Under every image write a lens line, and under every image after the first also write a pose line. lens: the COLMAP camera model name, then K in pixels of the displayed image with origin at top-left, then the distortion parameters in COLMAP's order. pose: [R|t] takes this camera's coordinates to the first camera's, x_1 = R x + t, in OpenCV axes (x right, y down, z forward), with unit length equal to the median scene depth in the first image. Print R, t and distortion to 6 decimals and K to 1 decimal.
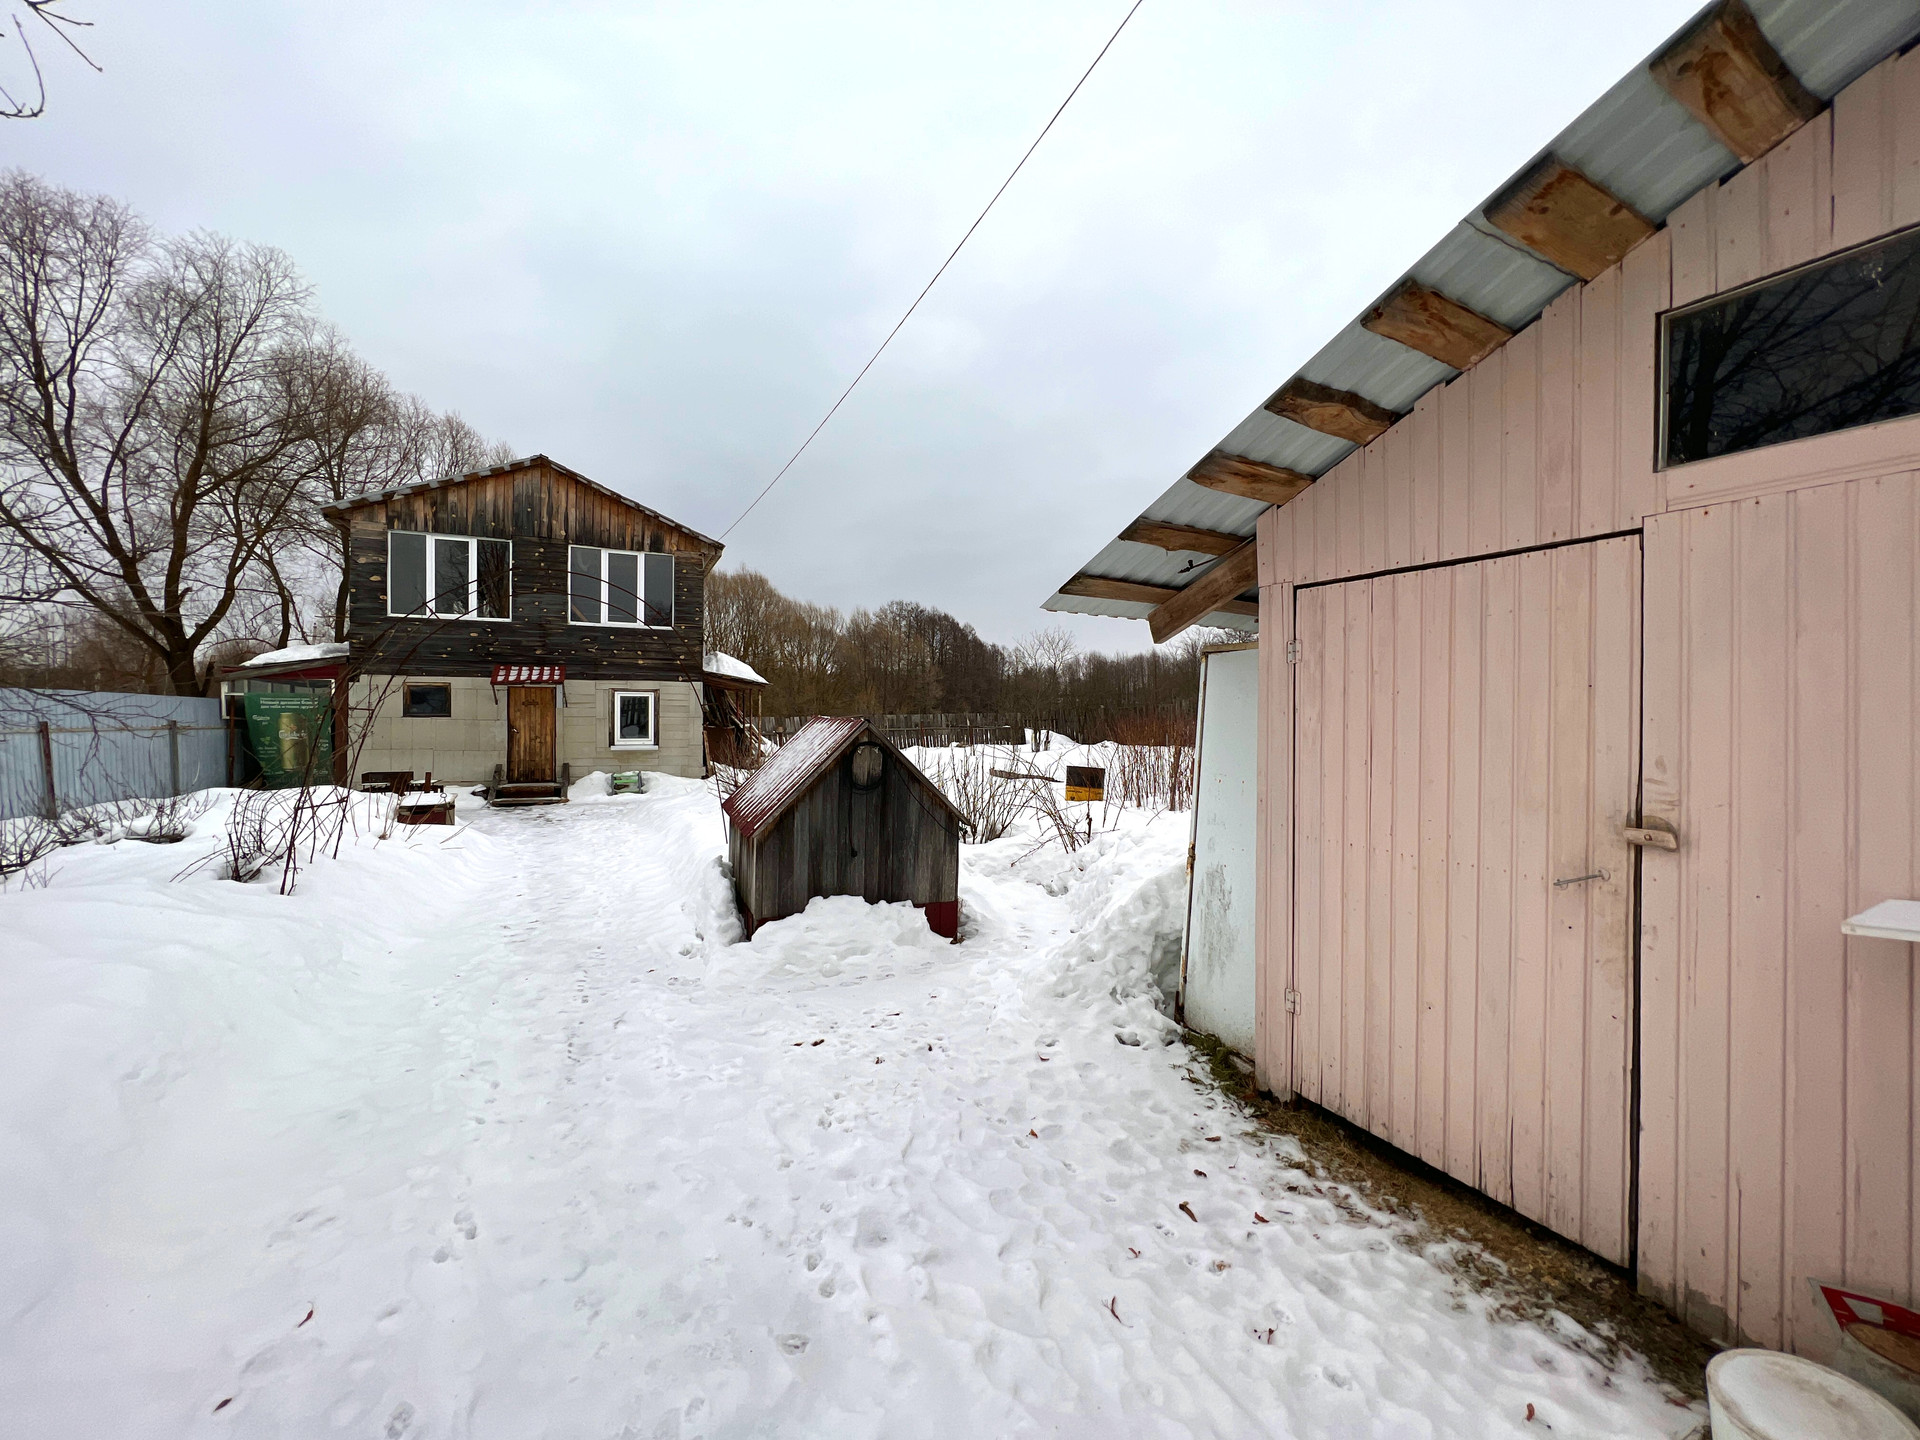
lens RADIAL K [[762.3, 0, 958.5], [0, 762.3, 718.5], [0, 0, 1]] dist [0.000567, 0.001051]
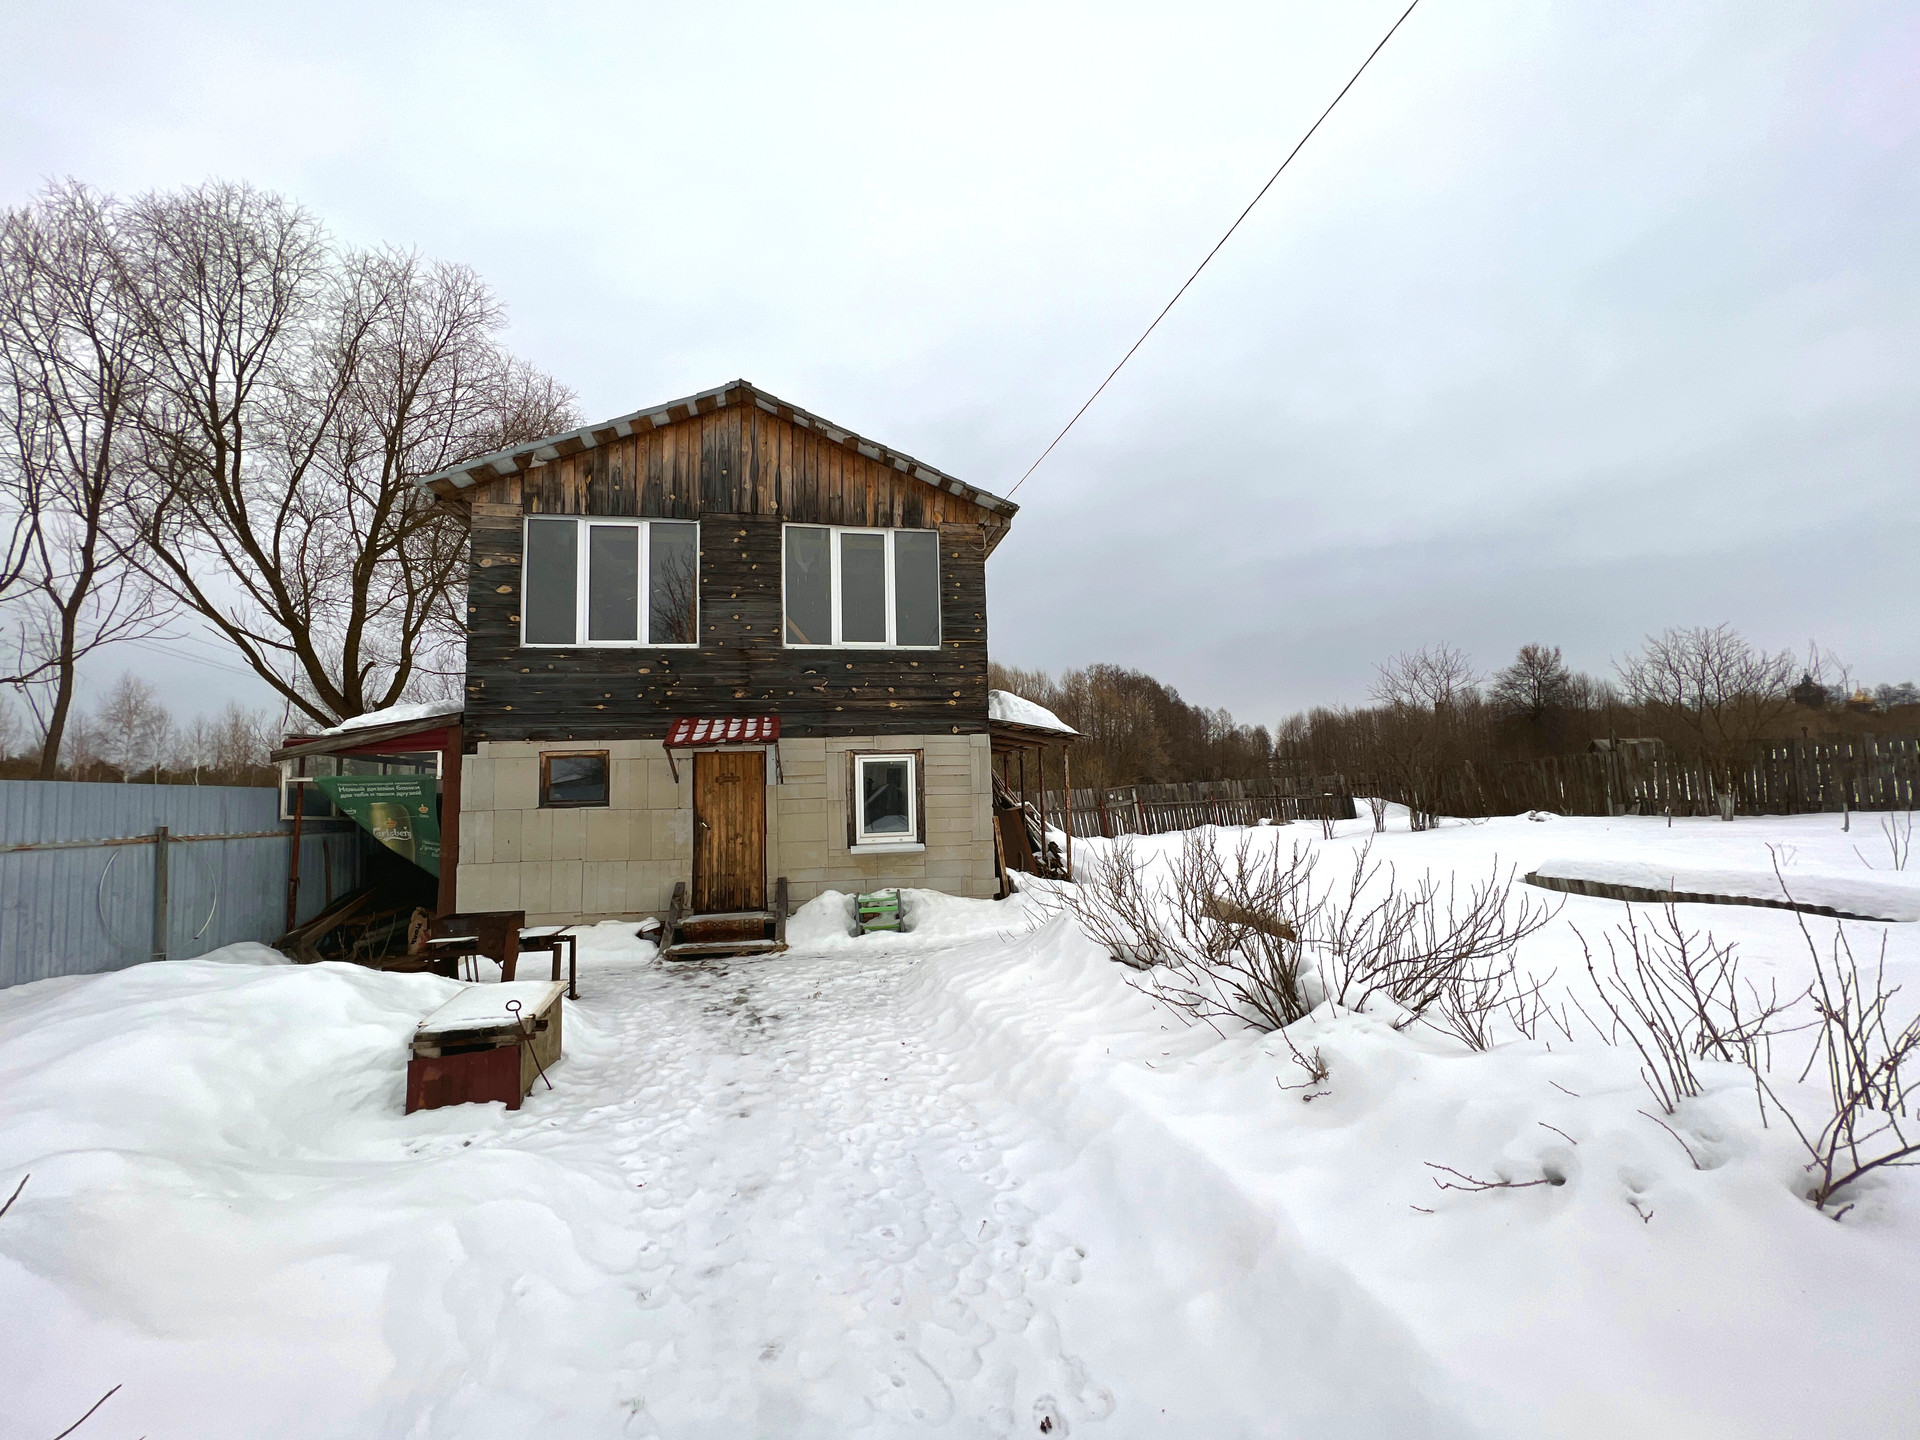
lens RADIAL K [[762.3, 0, 962.2], [0, 762.3, 726.3], [0, 0, 1]] dist [0.000567, 0.001051]
pose [[0.972444, -0.051499, -0.227377, -0.237382], [0.031814, 0.995487, -0.089406, -0.001604], [0.230955, 0.079709, 0.969694, 0.447333]]
